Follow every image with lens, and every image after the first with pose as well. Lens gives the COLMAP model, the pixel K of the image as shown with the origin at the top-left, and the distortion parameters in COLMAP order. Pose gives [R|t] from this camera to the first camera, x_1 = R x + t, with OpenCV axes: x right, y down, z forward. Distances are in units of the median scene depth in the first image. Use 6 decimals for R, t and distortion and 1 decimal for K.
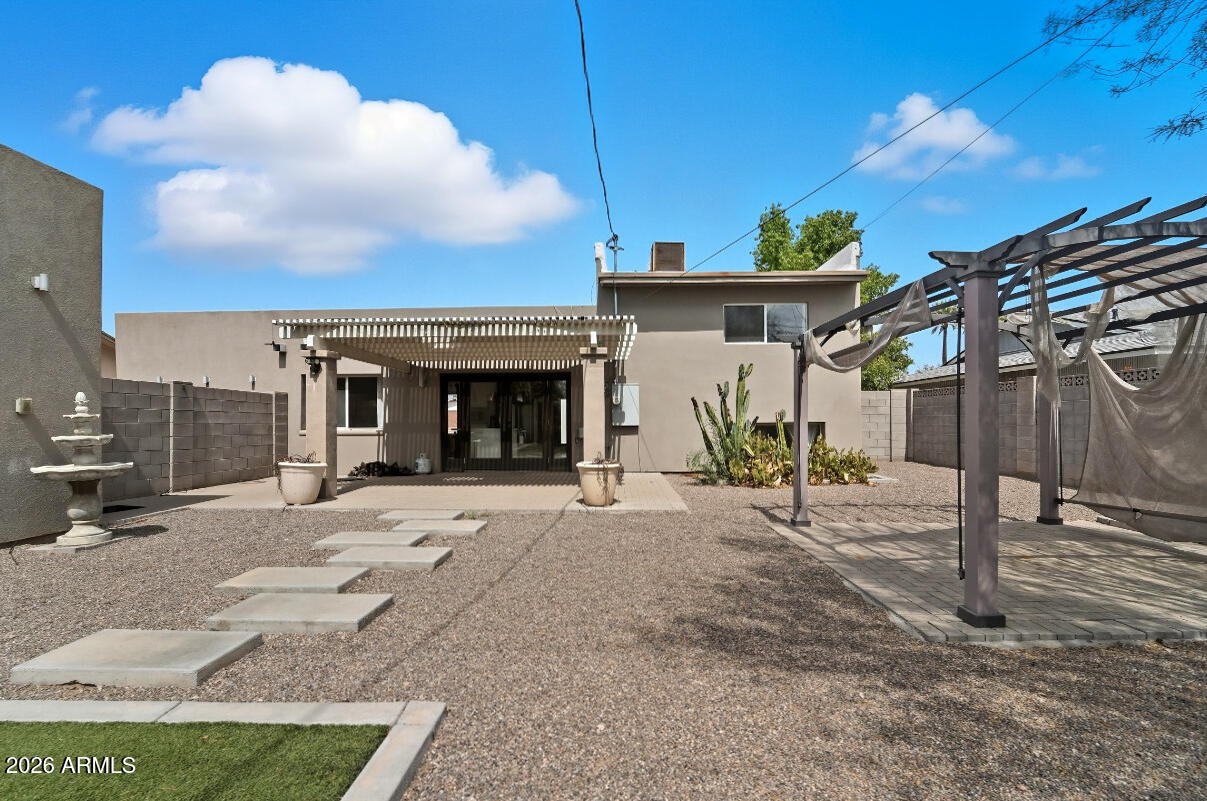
lens RADIAL K [[509.5, 0, 604.3], [0, 509.5, 414.6], [0, 0, 1]] dist [-0.024877, -0.000031]
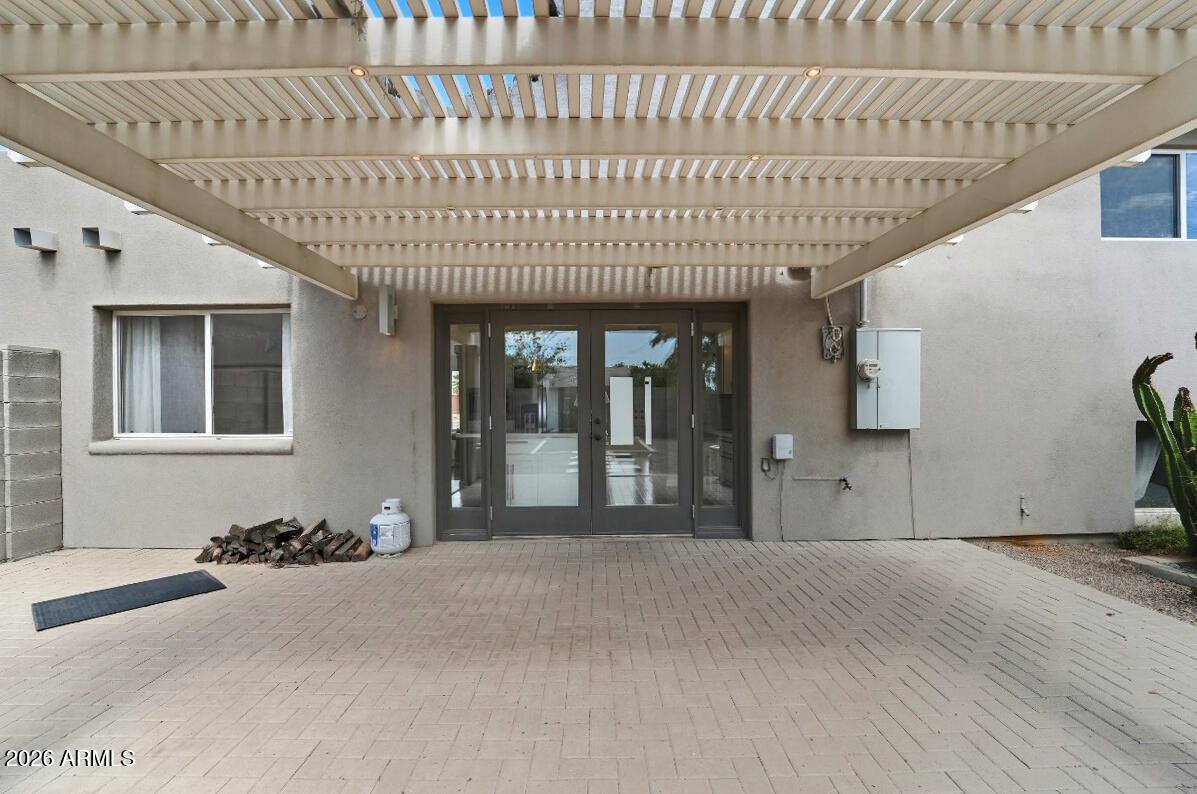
lens RADIAL K [[554.2, 0, 602.4], [0, 554.2, 415.3], [0, 0, 1]] dist [-0.026171, 0.000049]
pose [[0.999658, -0.001786, 0.026106, -0.230030], [0.001391, 0.999884, 0.015136, 0.003967], [-0.026130, -0.015095, 0.999545, 0.641047]]
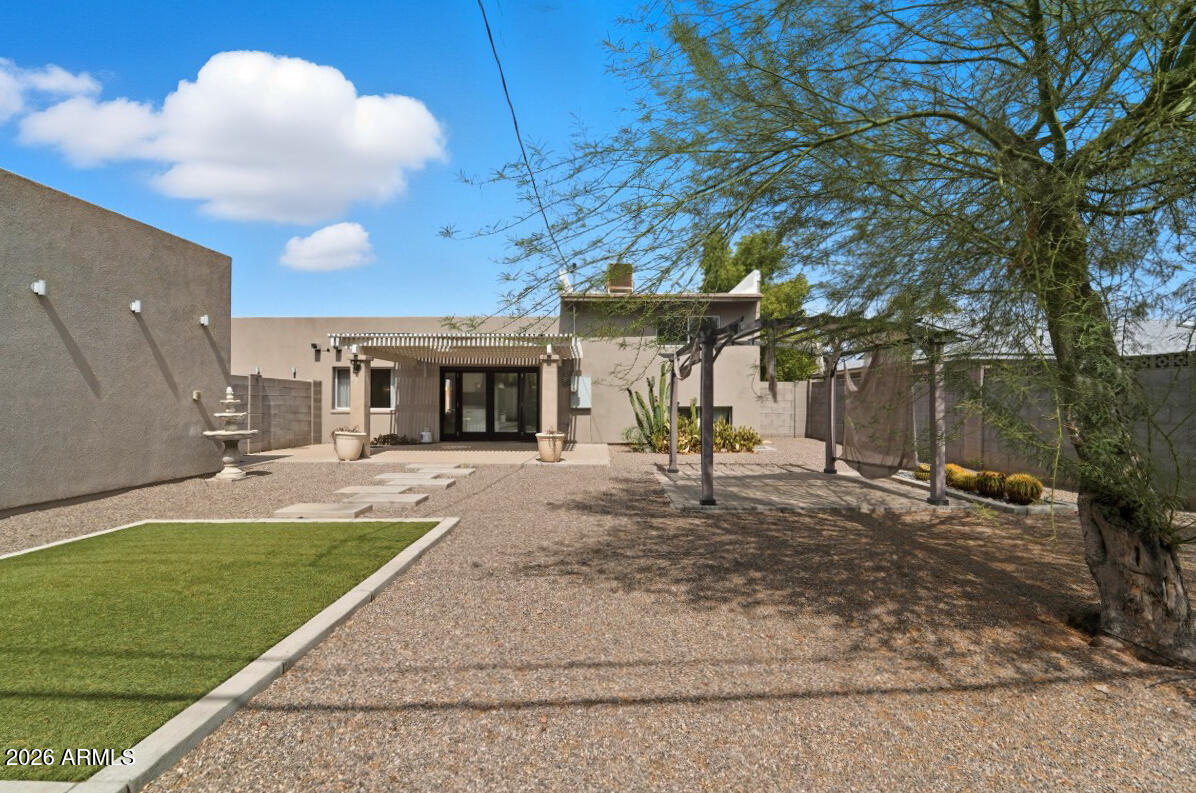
lens RADIAL K [[503.4, 0, 597.5], [0, 503.4, 394.8], [0, 0, 1]] dist [-0.022609, -0.000833]
pose [[0.999875, 0.008199, 0.013531, 0.076858], [-0.008195, 0.999966, -0.000312, -0.014439], [-0.013533, 0.000201, 0.999908, -0.348038]]
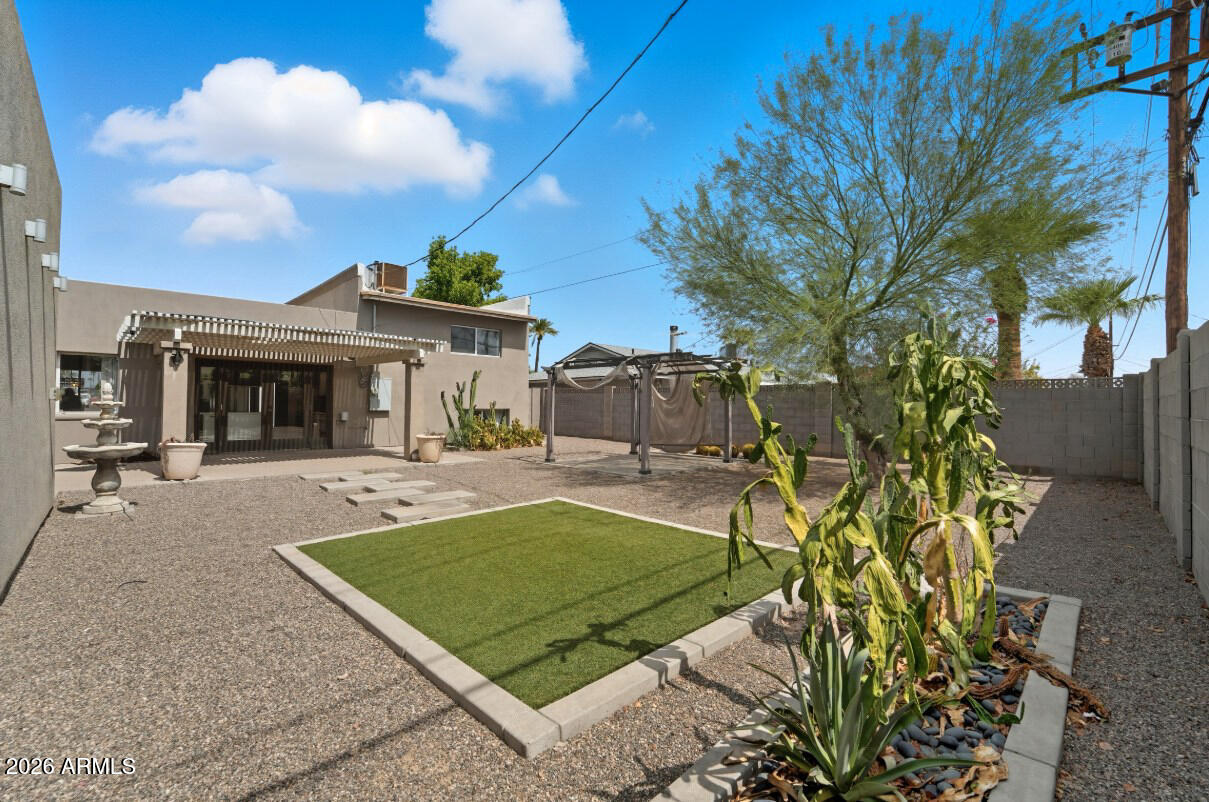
lens RADIAL K [[508.9, 0, 604.0], [0, 508.9, 399.3], [0, 0, 1]] dist [-0.022609, -0.000833]
pose [[0.695999, 0.020406, 0.717753, -0.554189], [-0.021794, 0.999736, -0.007290, -0.011569], [-0.717712, -0.010569, 0.696260, -0.338485]]
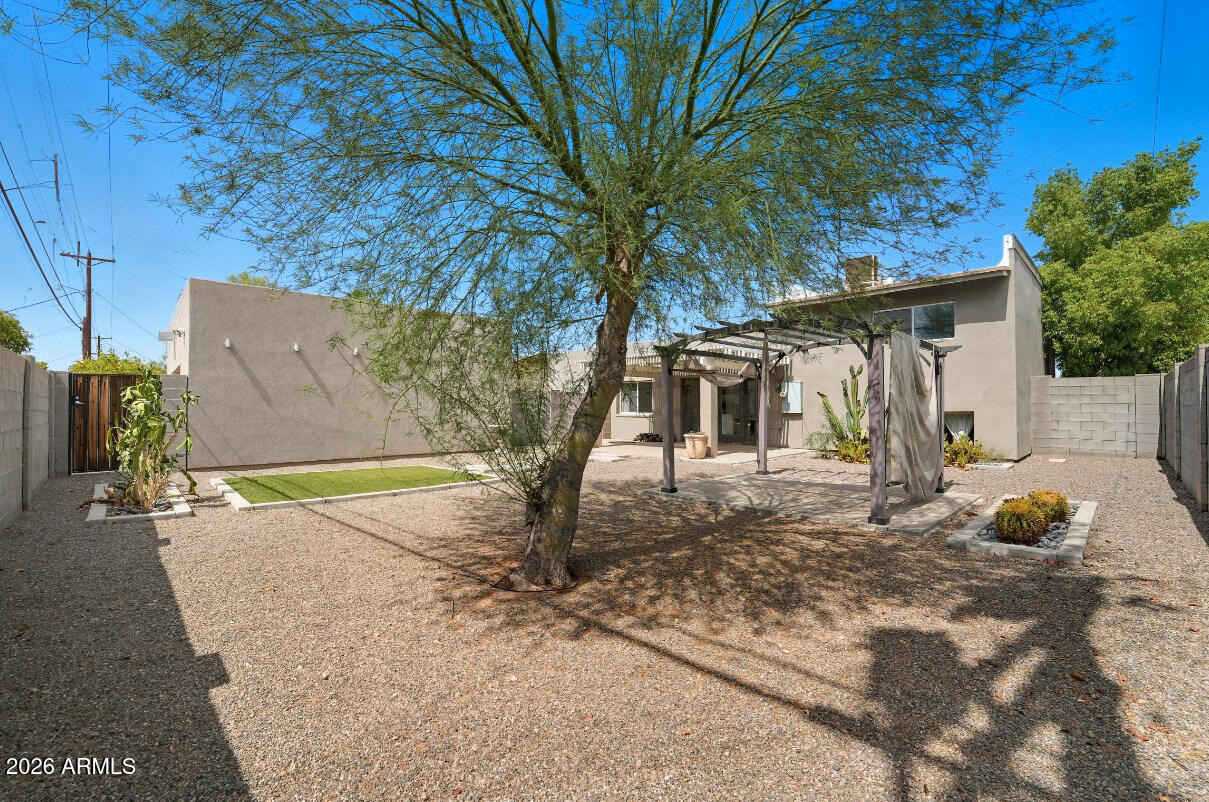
lens RADIAL K [[498.4, 0, 607.2], [0, 498.4, 401.3], [0, 0, 1]] dist [-0.022633, 0.000034]
pose [[0.716828, -0.005231, -0.697230, 0.697776], [0.008438, 0.999964, 0.001172, -0.017040], [0.697199, -0.006723, 0.716846, -0.322577]]
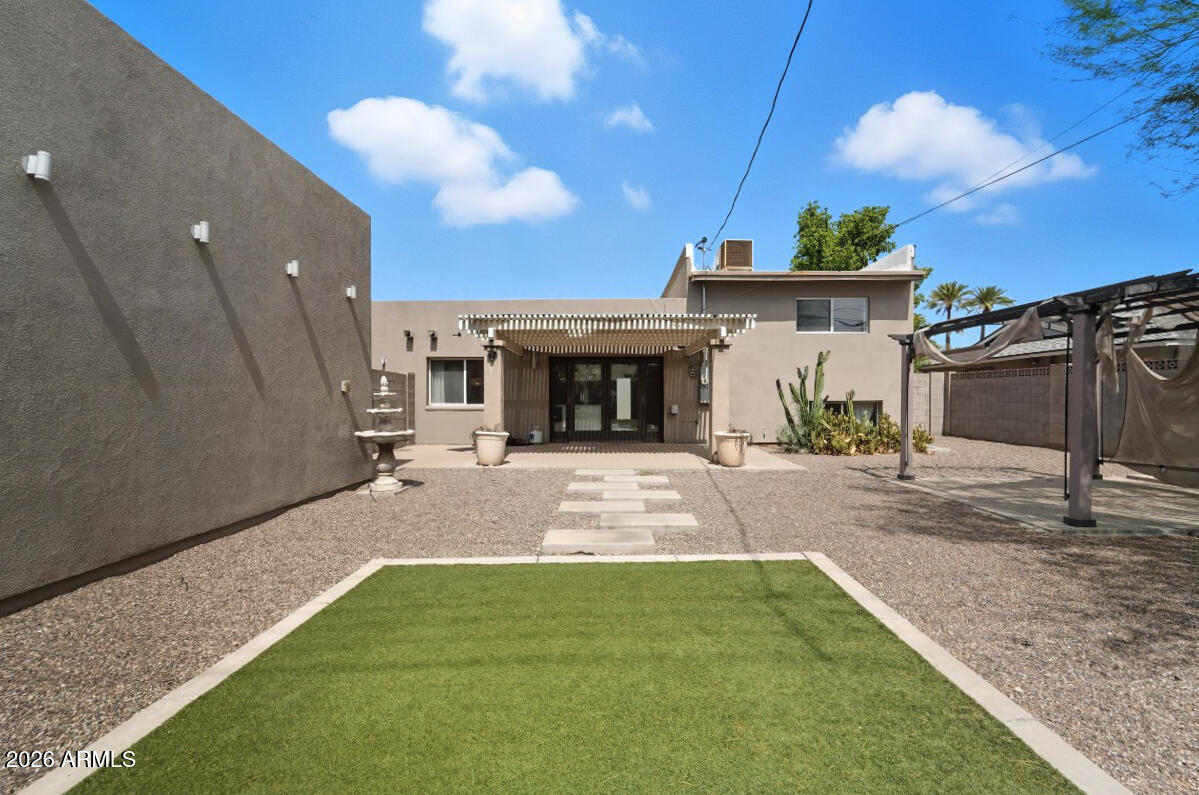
lens RADIAL K [[512.5, 0, 600.3], [0, 512.5, 401.7], [0, 0, 1]] dist [-0.024147, 0.000204]
pose [[0.999973, 0.004889, 0.005500, -0.249638], [-0.004993, 0.999805, 0.019104, -0.002895], [-0.005406, -0.019131, 0.999802, -0.187108]]
